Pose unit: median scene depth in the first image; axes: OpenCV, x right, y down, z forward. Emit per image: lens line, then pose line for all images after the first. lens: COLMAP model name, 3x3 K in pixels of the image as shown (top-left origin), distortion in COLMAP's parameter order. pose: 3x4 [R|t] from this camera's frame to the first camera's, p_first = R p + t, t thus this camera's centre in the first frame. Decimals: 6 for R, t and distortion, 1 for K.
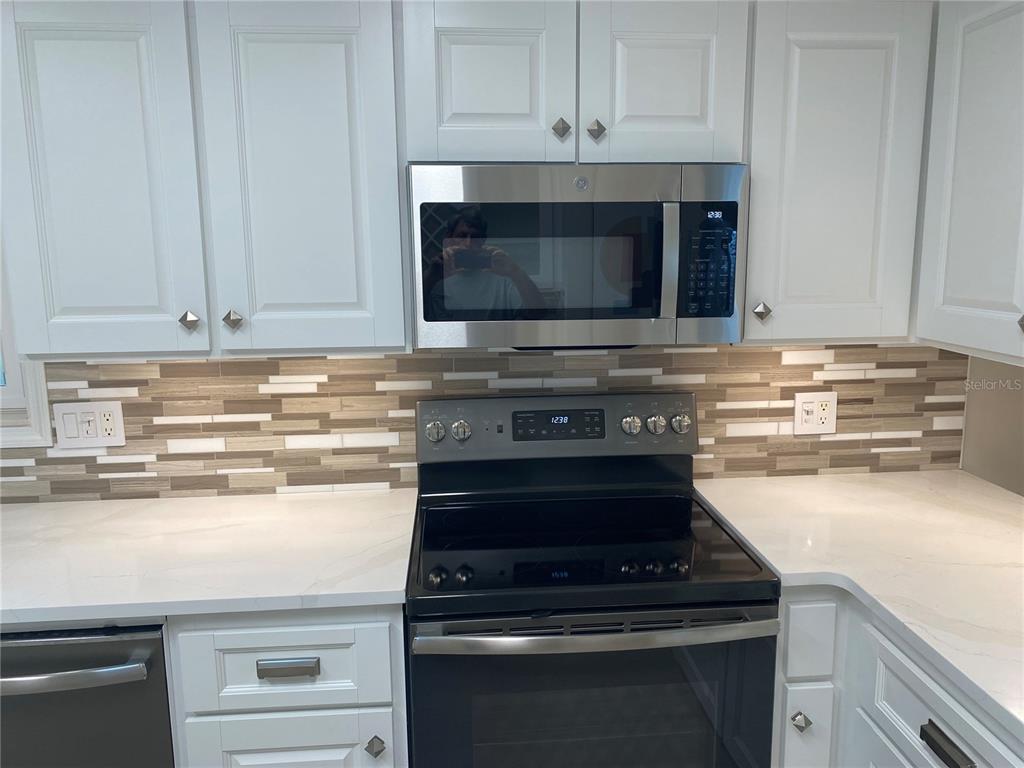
lens RADIAL K [[783.5, 0, 515.2], [0, 783.5, 384.5], [0, 0, 1]] dist [0.009902, -0.002137]
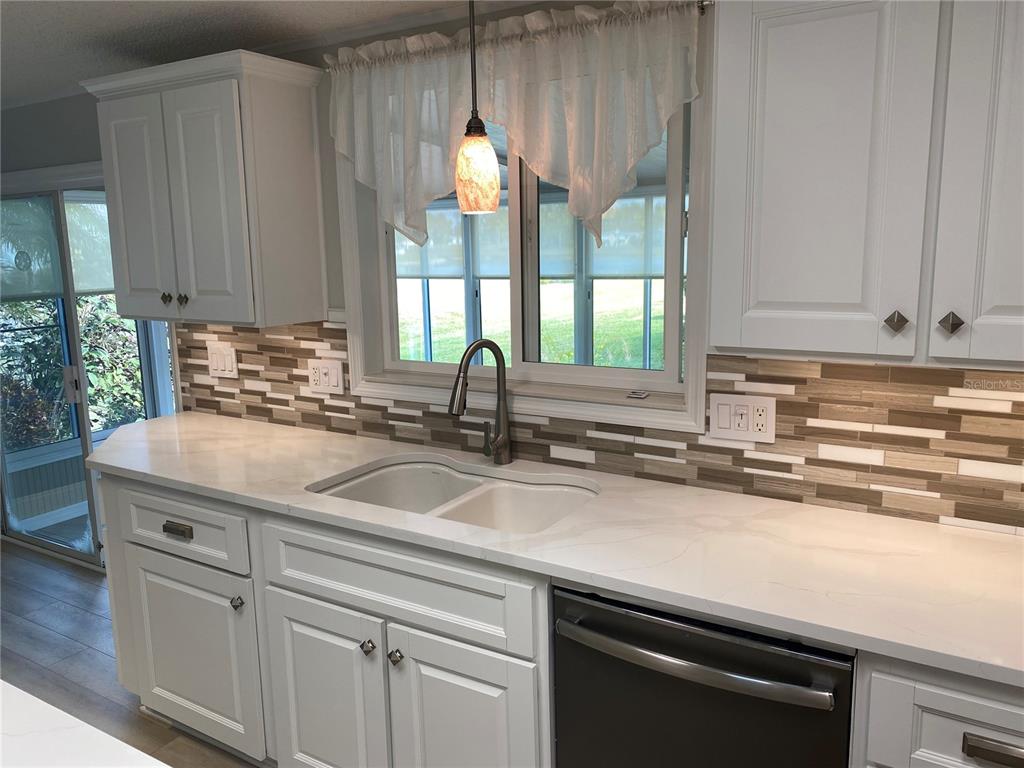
lens RADIAL K [[783.5, 0, 514.4], [0, 783.5, 380.8], [0, 0, 1]] dist [0.009902, -0.002137]
pose [[0.797965, 0.097284, -0.594800, -0.181497], [-0.093682, 0.994913, 0.037044, -0.005481], [0.595378, 0.026163, 0.803020, 0.023520]]
